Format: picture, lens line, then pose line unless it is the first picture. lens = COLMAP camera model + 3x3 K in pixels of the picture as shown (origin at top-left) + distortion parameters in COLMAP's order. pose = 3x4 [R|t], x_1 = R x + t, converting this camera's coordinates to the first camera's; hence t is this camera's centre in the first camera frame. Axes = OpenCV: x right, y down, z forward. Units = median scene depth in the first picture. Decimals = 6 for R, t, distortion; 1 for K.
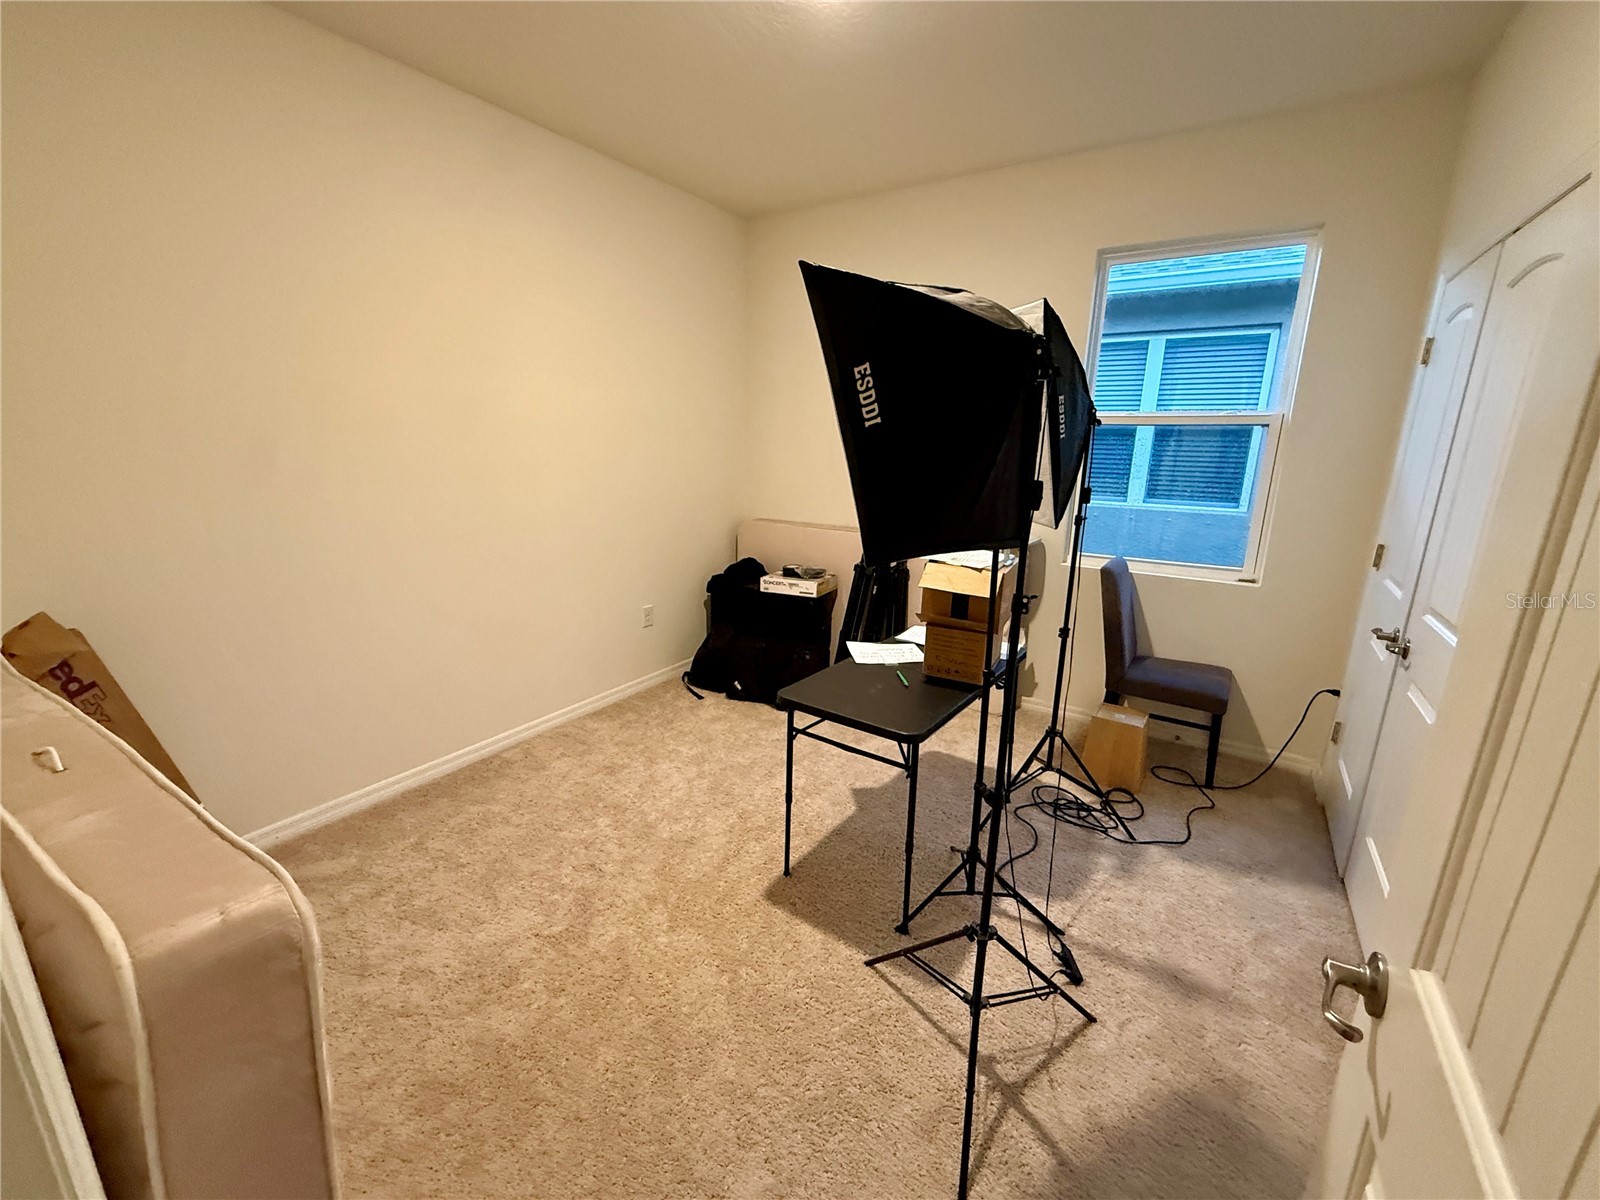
lens RADIAL K [[651.5, 0, 799.2], [0, 651.5, 601.7], [0, 0, 1]] dist [0.000489, 0.000380]
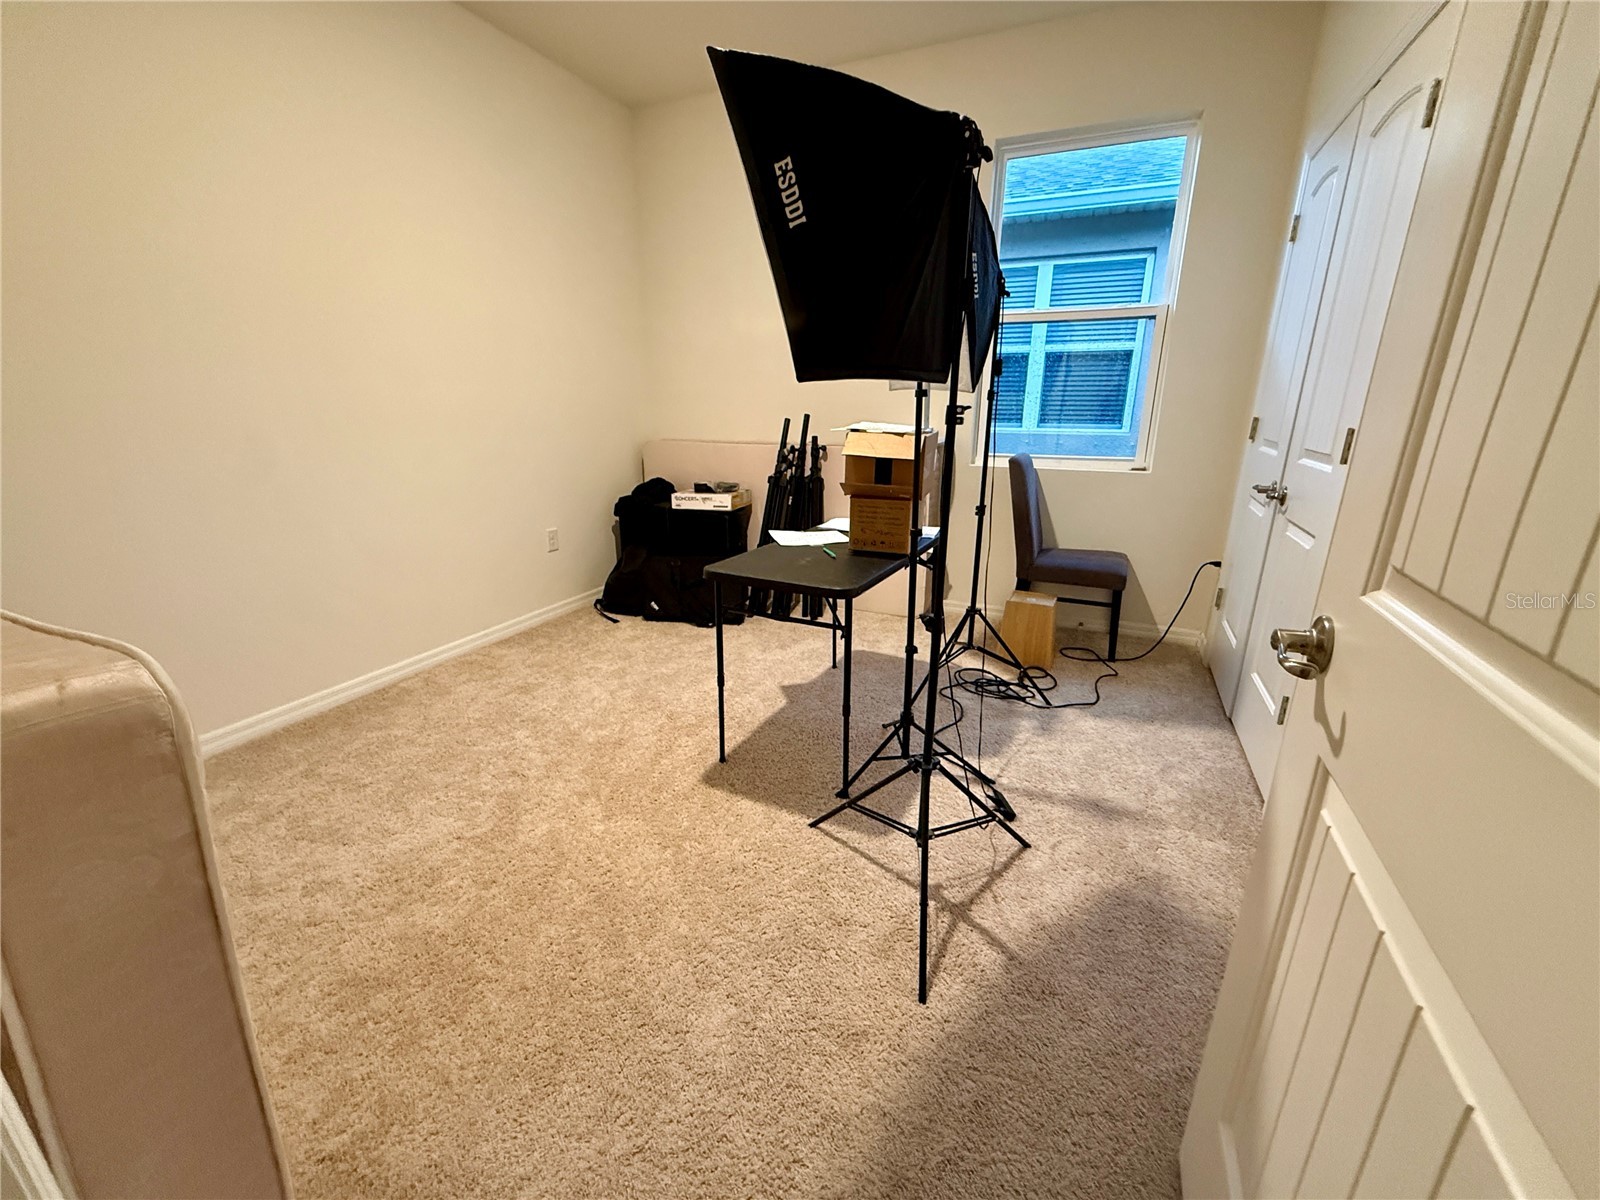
lens RADIAL K [[651.5, 0, 799.2], [0, 651.5, 601.7], [0, 0, 1]] dist [0.000489, 0.000380]
pose [[0.988504, -0.058360, 0.139479, -0.026065], [0.050440, 0.996944, 0.059658, 0.117119], [-0.142535, -0.051937, 0.988426, 0.023721]]
